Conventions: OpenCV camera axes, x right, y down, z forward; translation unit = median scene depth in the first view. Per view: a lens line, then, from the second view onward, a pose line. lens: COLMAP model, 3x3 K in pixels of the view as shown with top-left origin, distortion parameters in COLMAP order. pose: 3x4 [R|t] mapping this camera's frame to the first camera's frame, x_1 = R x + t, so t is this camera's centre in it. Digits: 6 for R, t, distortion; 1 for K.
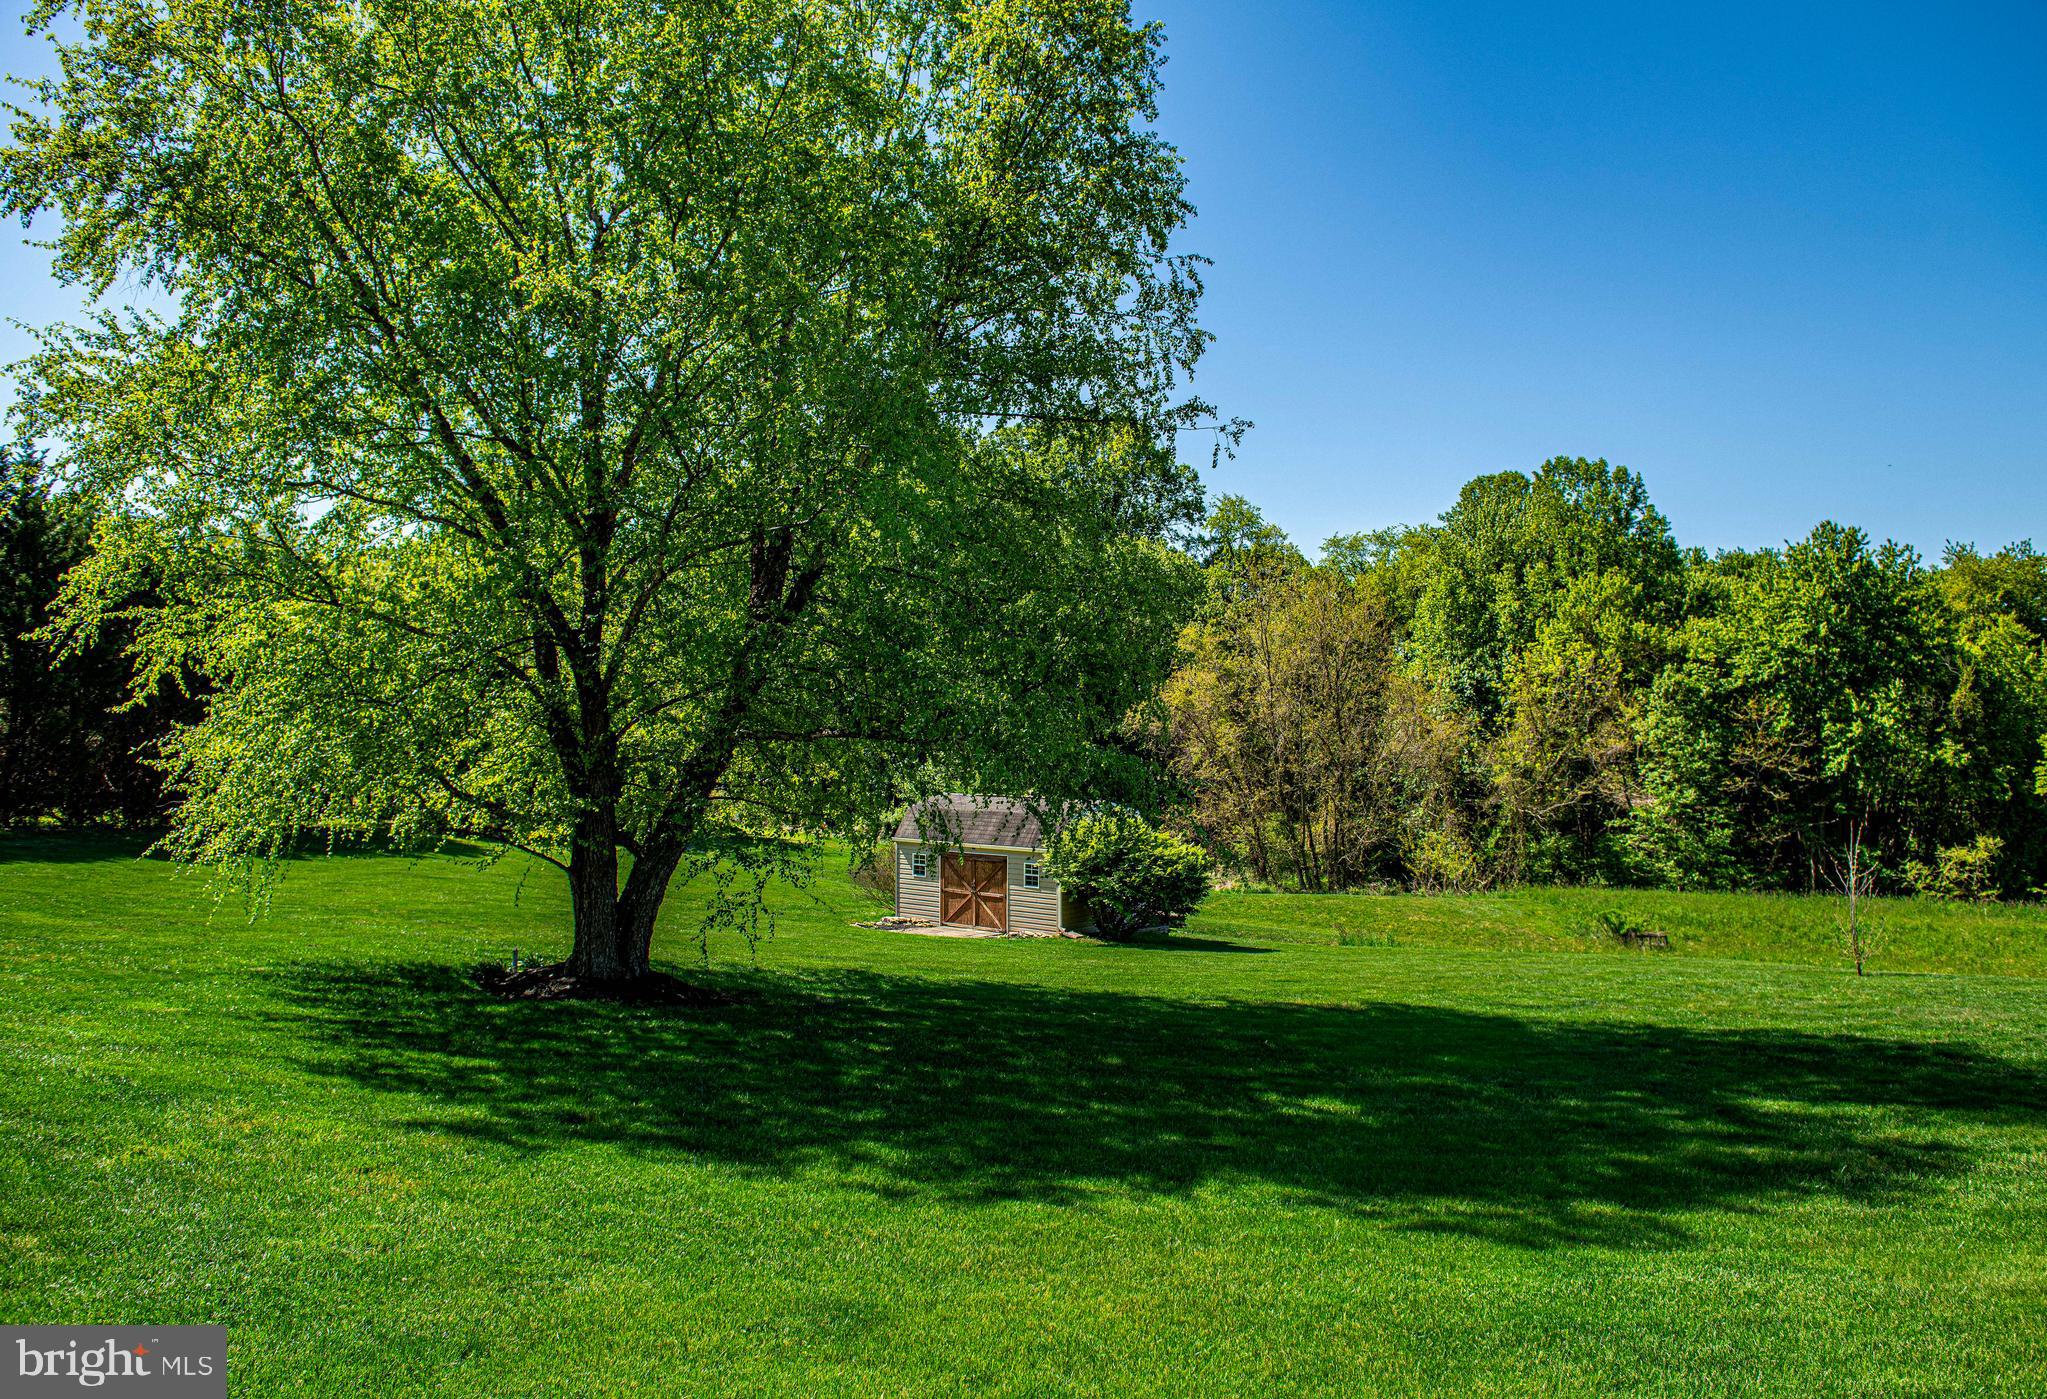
lens RADIAL K [[1454.1, 0, 1025.5], [0, 1454.1, 690.7], [0, 0, 1]] dist [-0.042715, -0.001231]
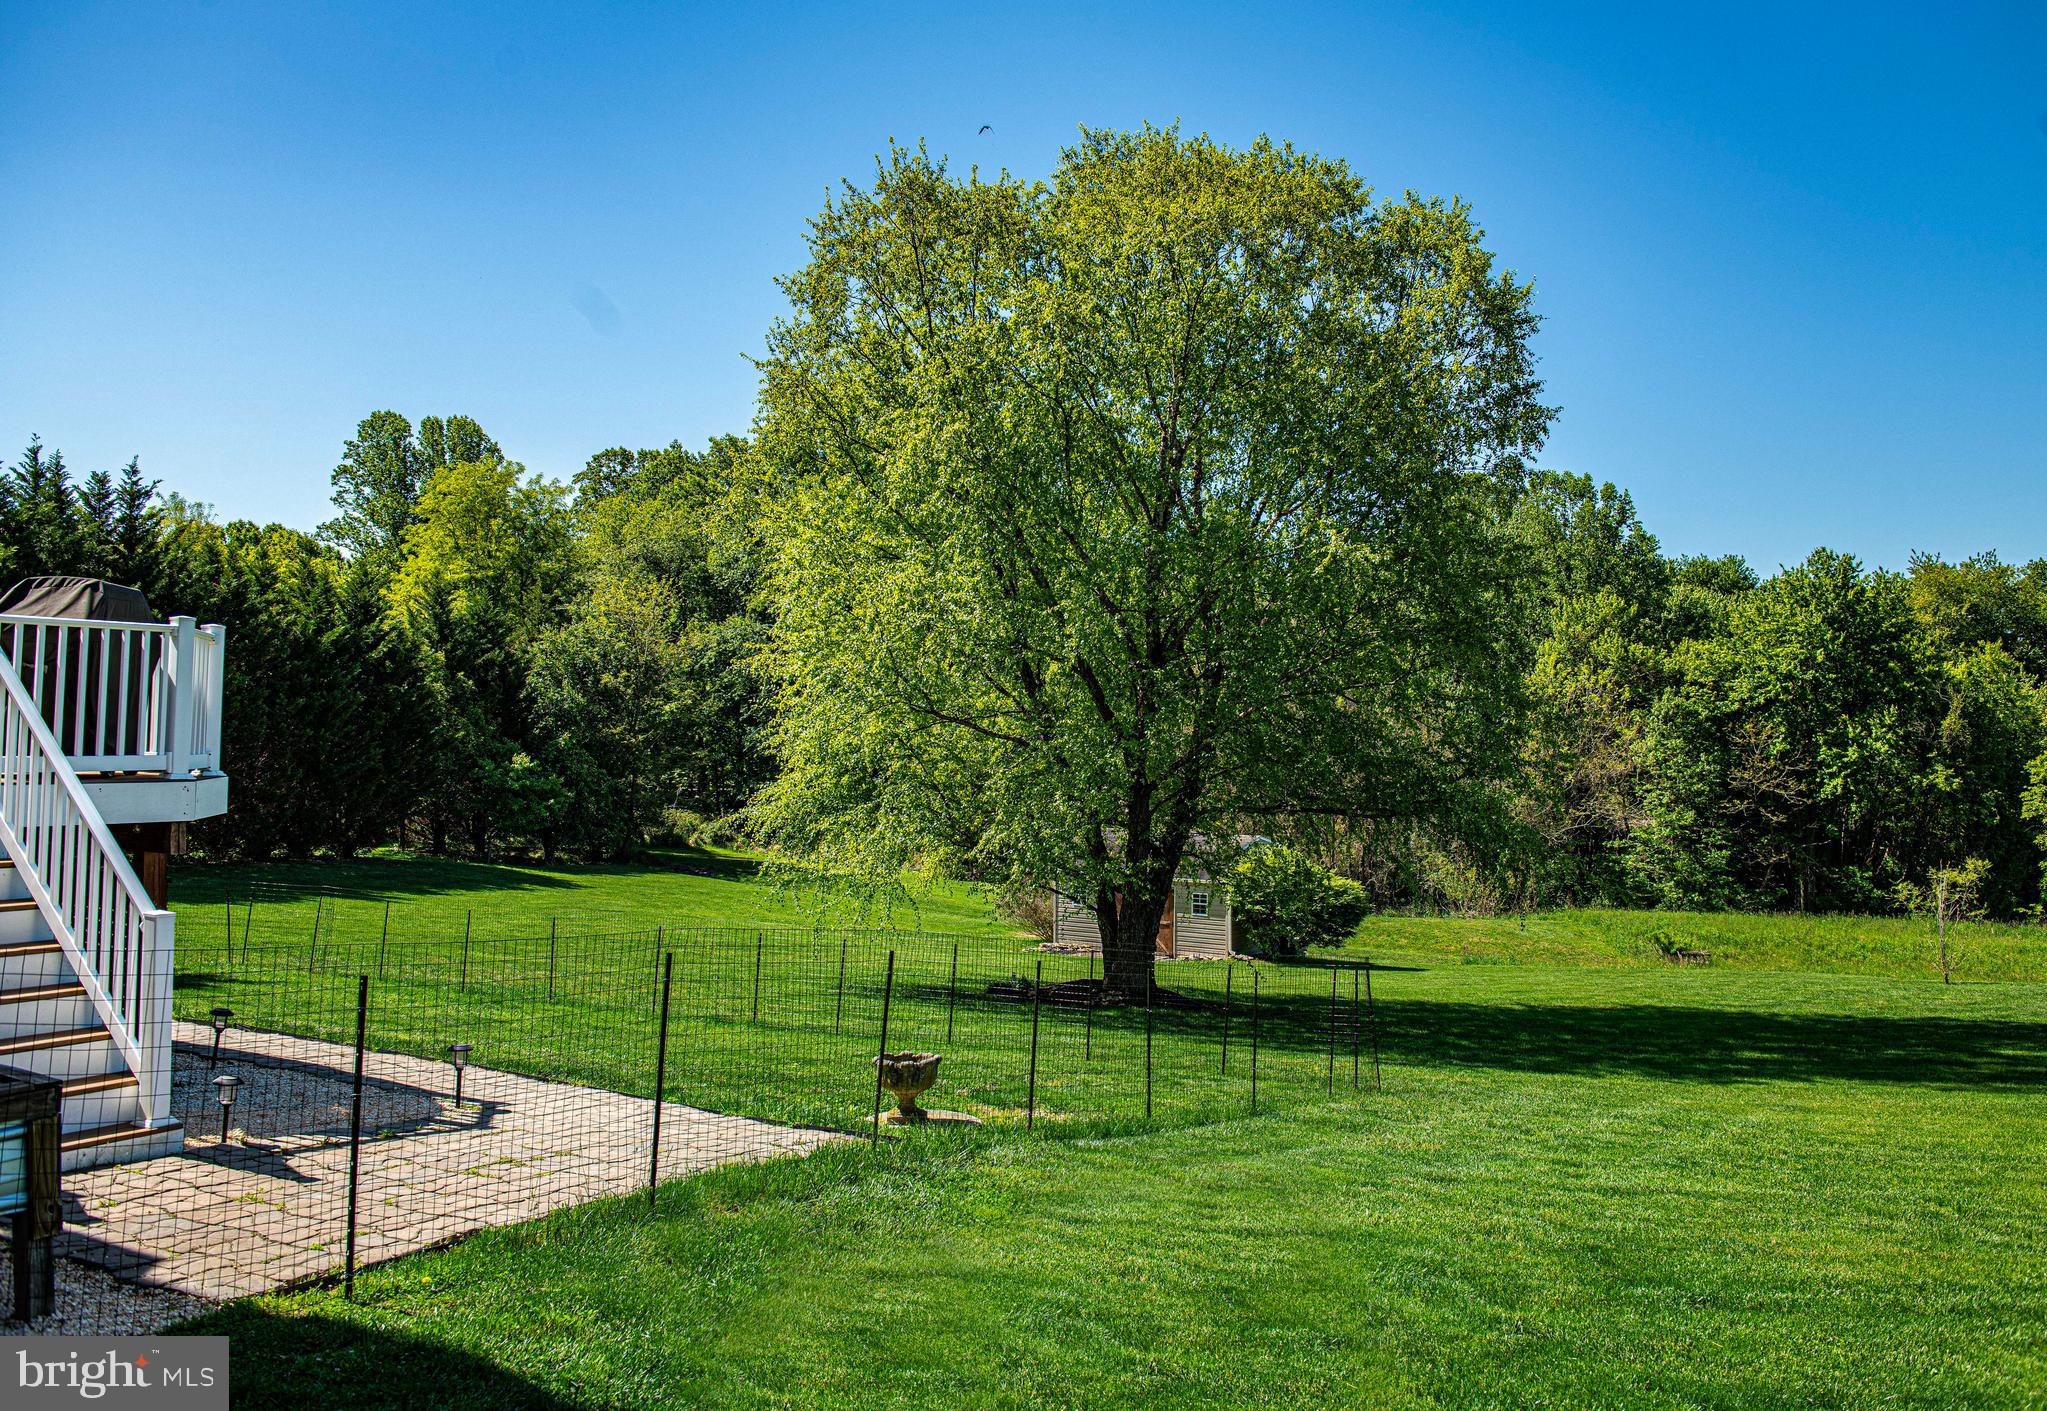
lens RADIAL K [[1664.2, 0, 1022.7], [0, 1664.2, 697.3], [0, 0, 1]] dist [-0.010175, -0.007986]
pose [[0.995103, 0.005529, 0.098693, -0.124002], [-0.006499, 0.999934, 0.009508, -0.020094], [-0.098634, -0.010103, 0.995073, -0.120026]]
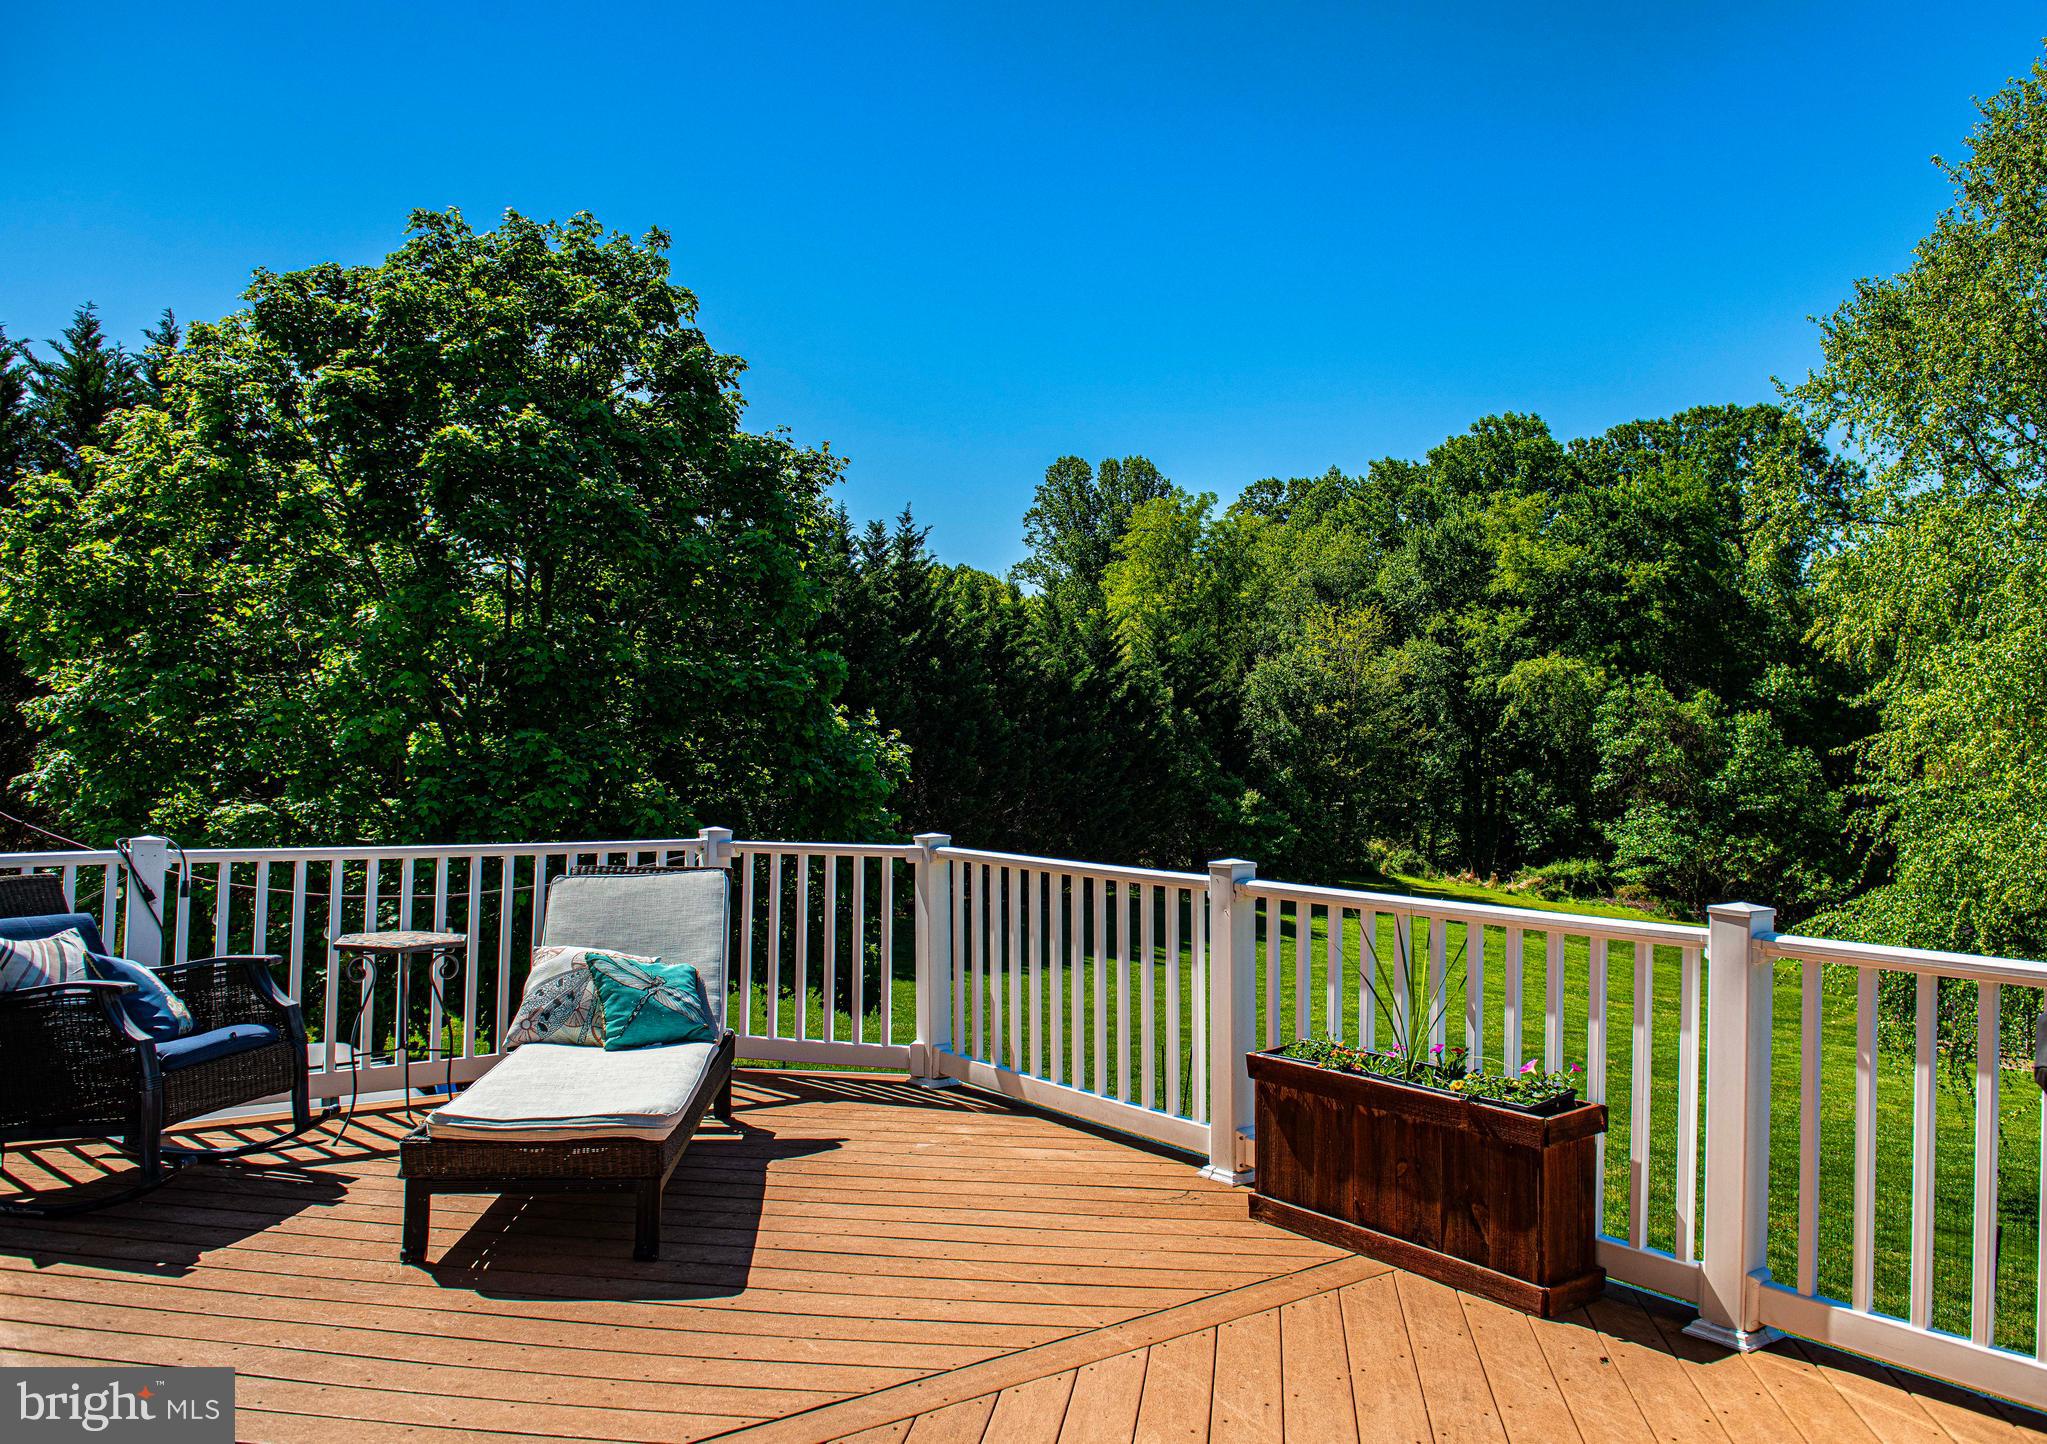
lens RADIAL K [[1539.0, 0, 1076.0], [0, 1539.0, 696.9], [0, 0, 1]] dist [-0.047805, 0.001940]
pose [[0.972417, -0.008732, -0.233084, -0.207550], [0.009522, 0.999952, 0.002262, -0.031651], [0.233053, -0.004419, 0.972454, -0.003244]]
